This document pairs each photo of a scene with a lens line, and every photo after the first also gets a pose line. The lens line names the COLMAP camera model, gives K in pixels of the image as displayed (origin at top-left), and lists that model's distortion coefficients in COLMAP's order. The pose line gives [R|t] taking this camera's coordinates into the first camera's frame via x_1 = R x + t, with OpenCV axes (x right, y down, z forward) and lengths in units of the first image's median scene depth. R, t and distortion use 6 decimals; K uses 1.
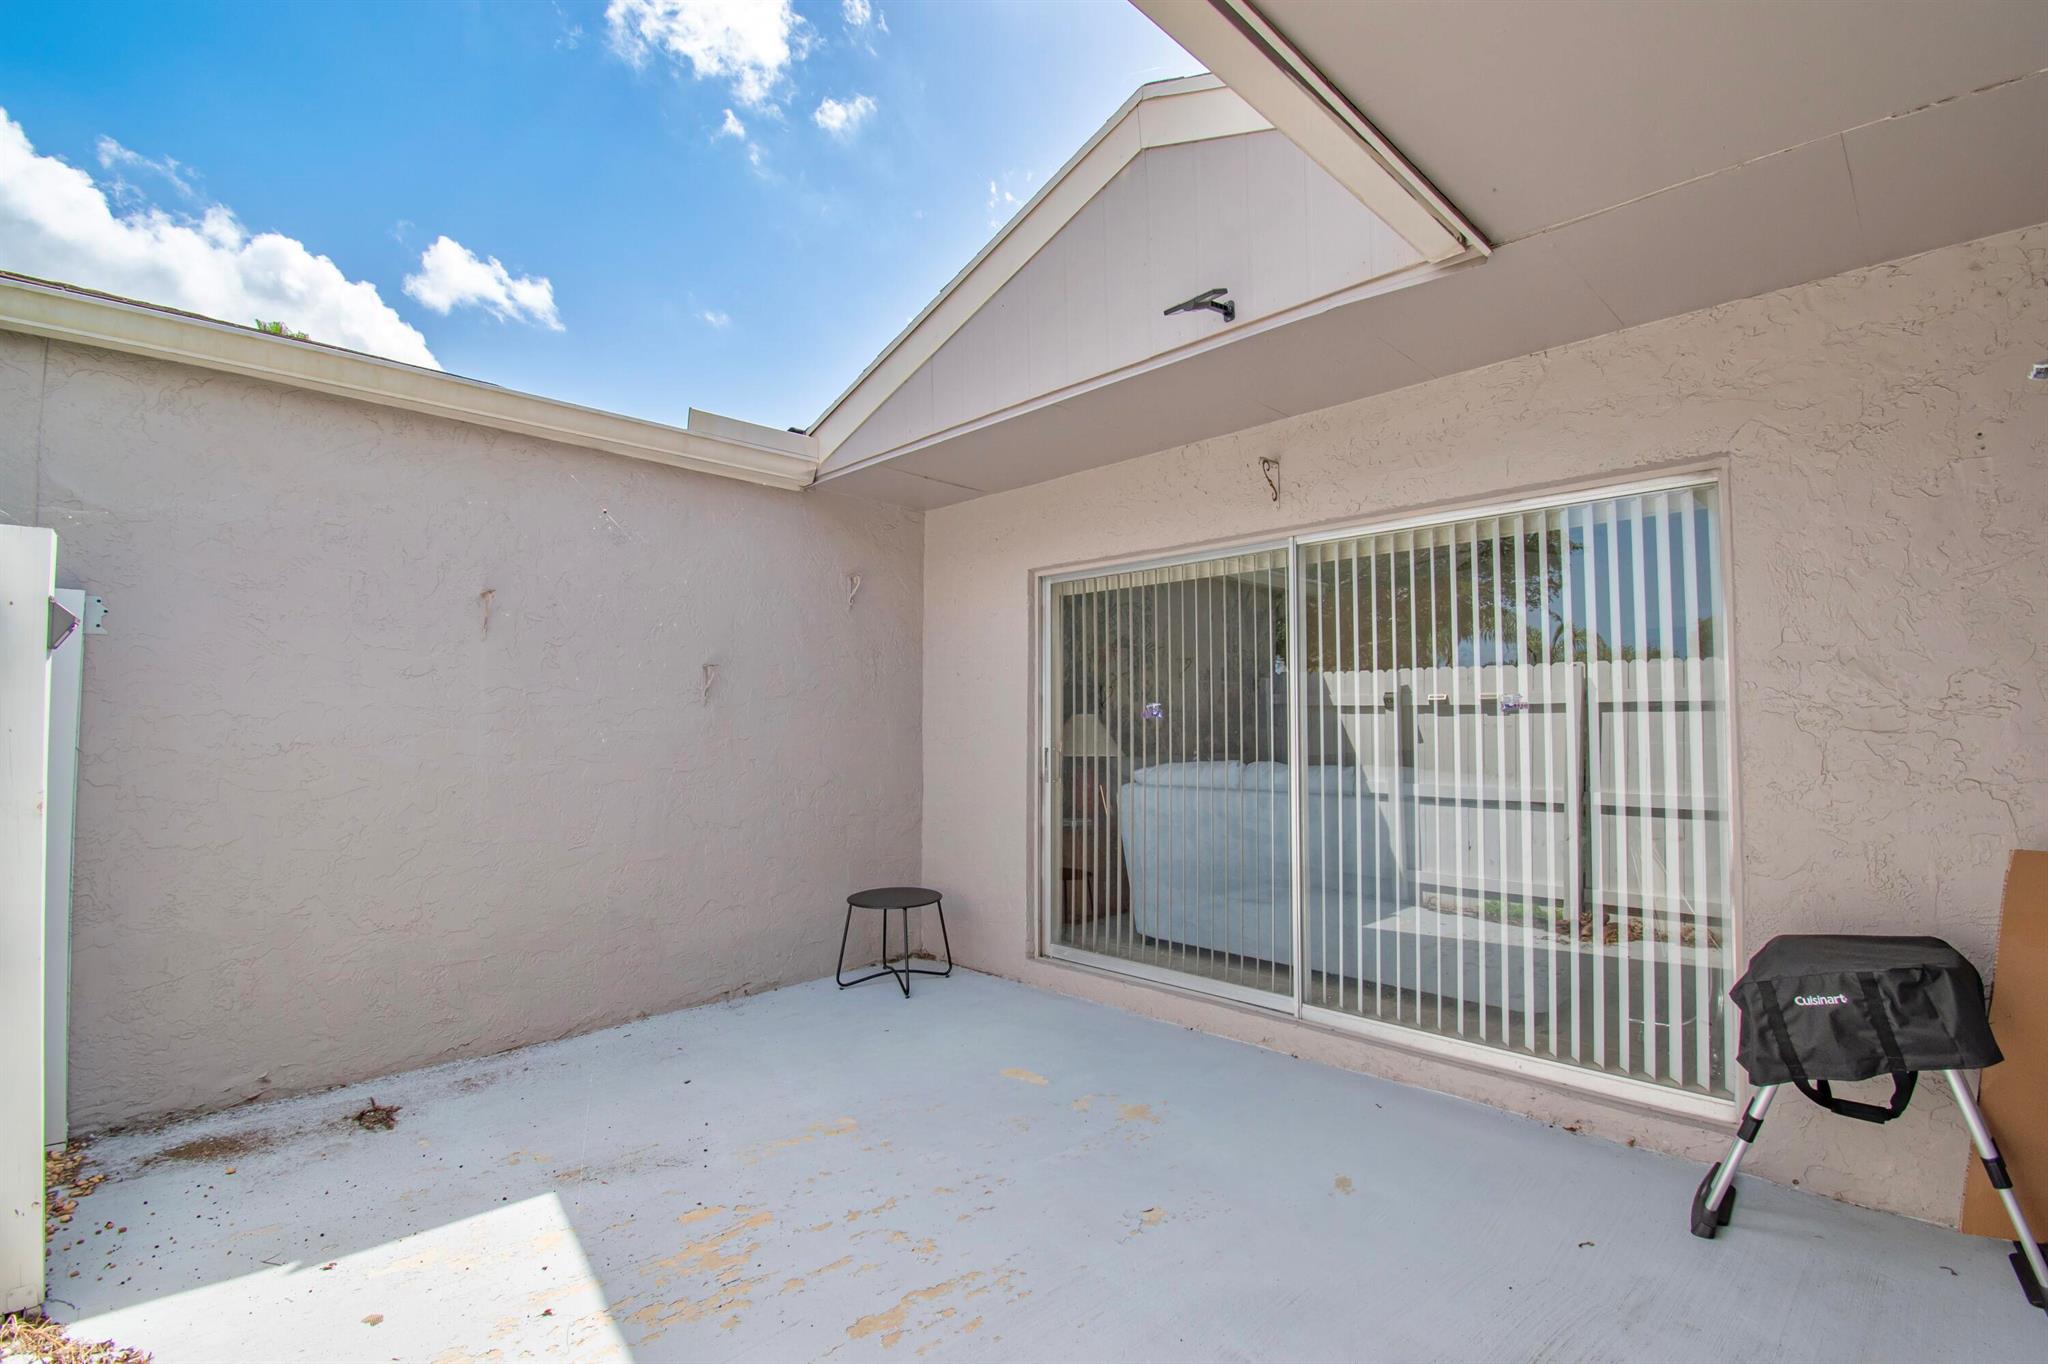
lens RADIAL K [[921.2, 0, 1031.3], [0, 921.2, 687.2], [0, 0, 1]] dist [0.000256, -0.017256]
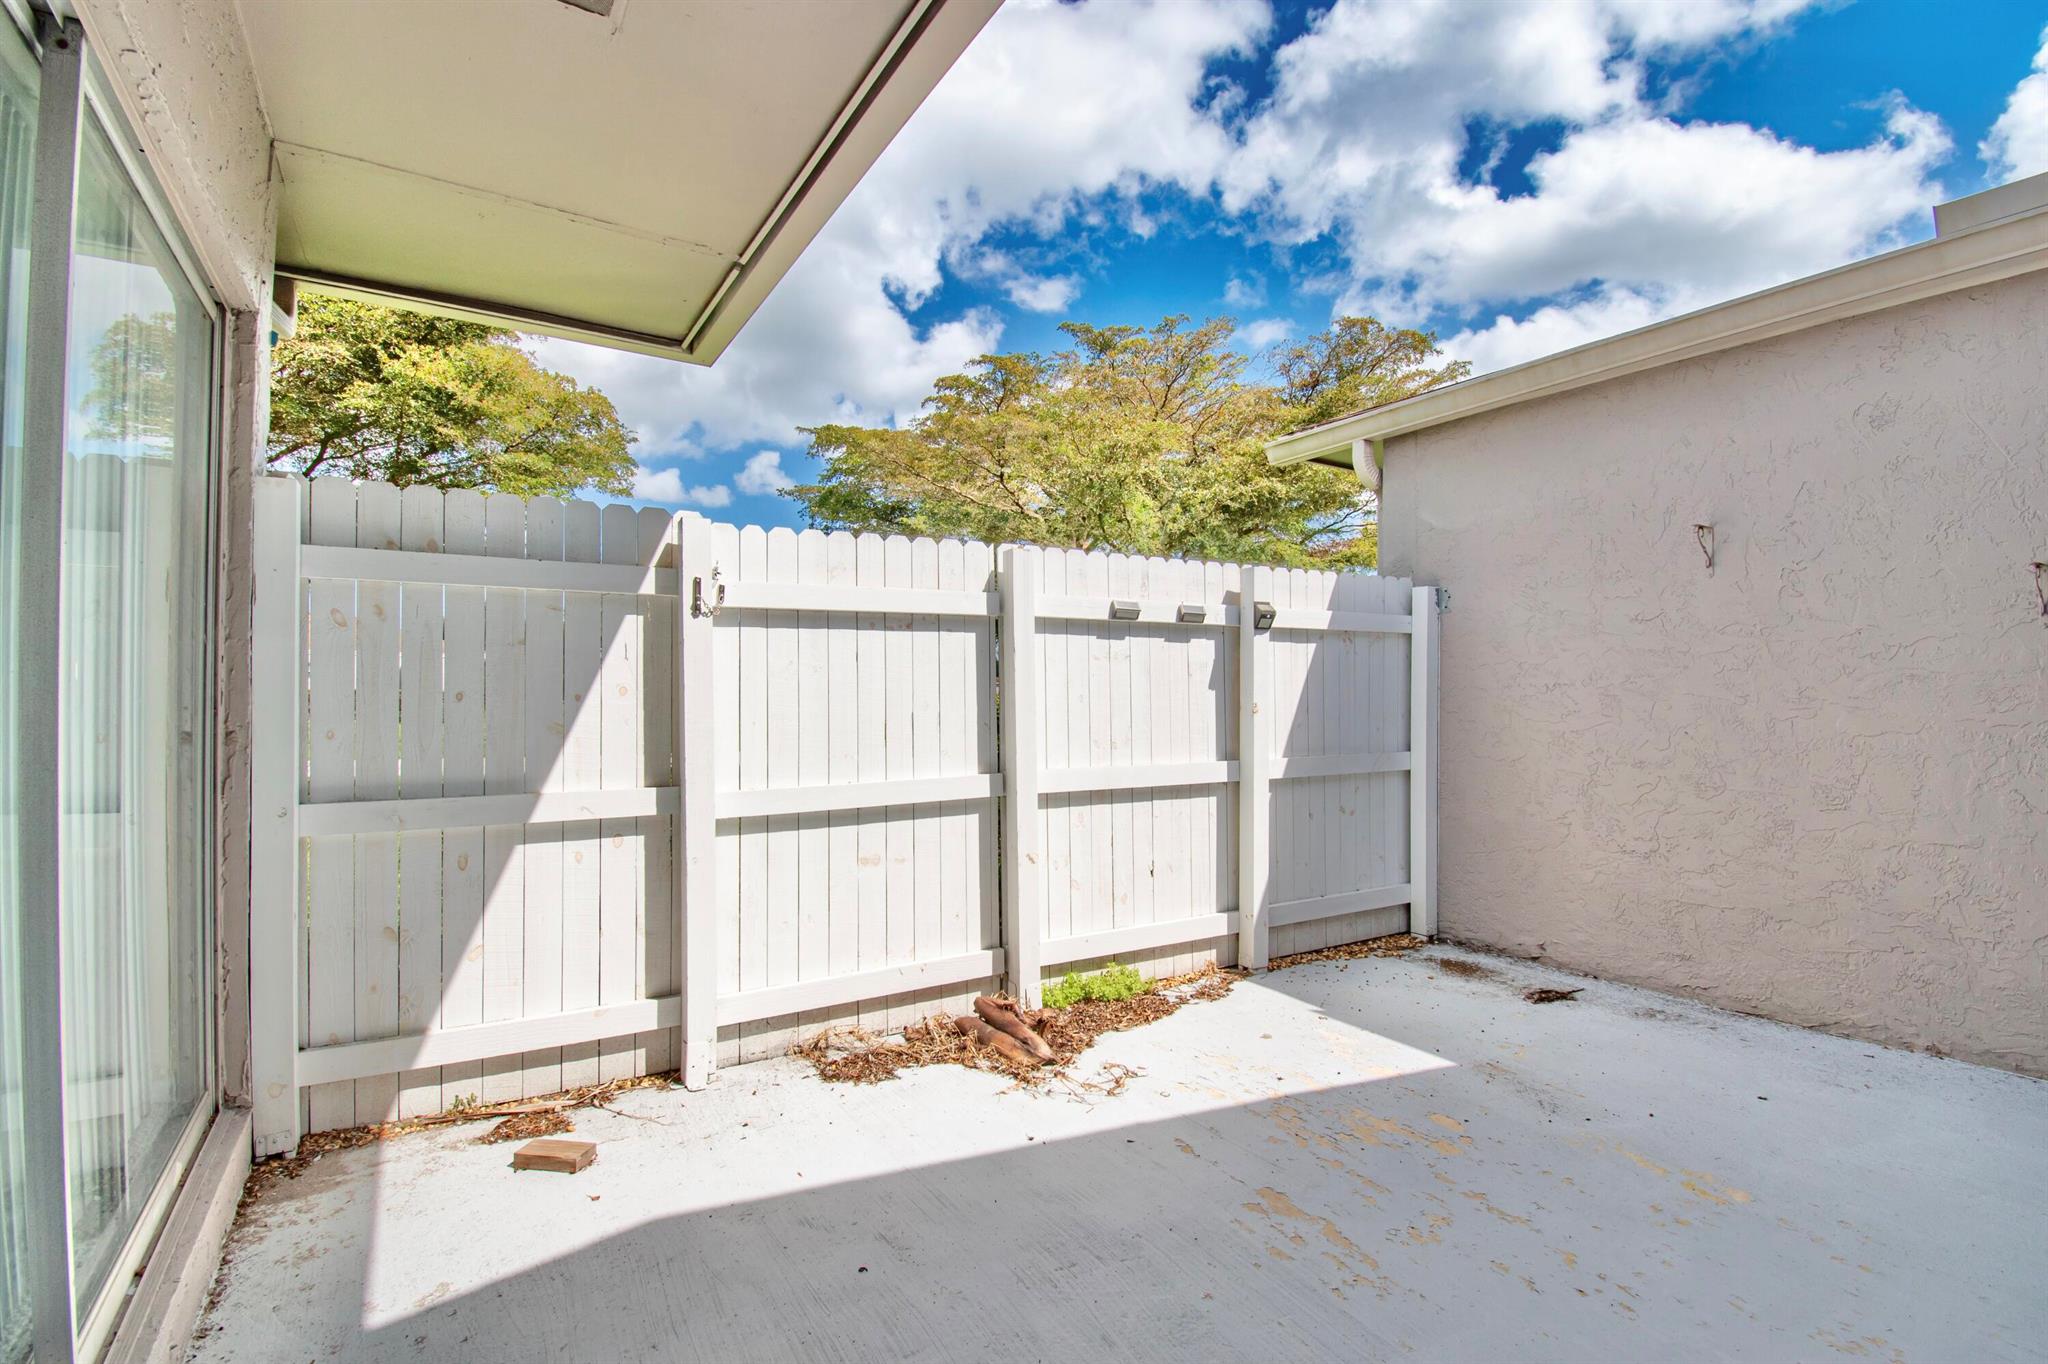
lens RADIAL K [[921.2, 0, 1031.3], [0, 921.2, 687.2], [0, 0, 1]] dist [0.000256, -0.017256]
pose [[-0.217401, -0.009610, -0.976035, 0.609680], [0.040764, 0.998990, -0.018916, 0.066031], [0.975231, -0.043900, -0.216789, 0.630326]]
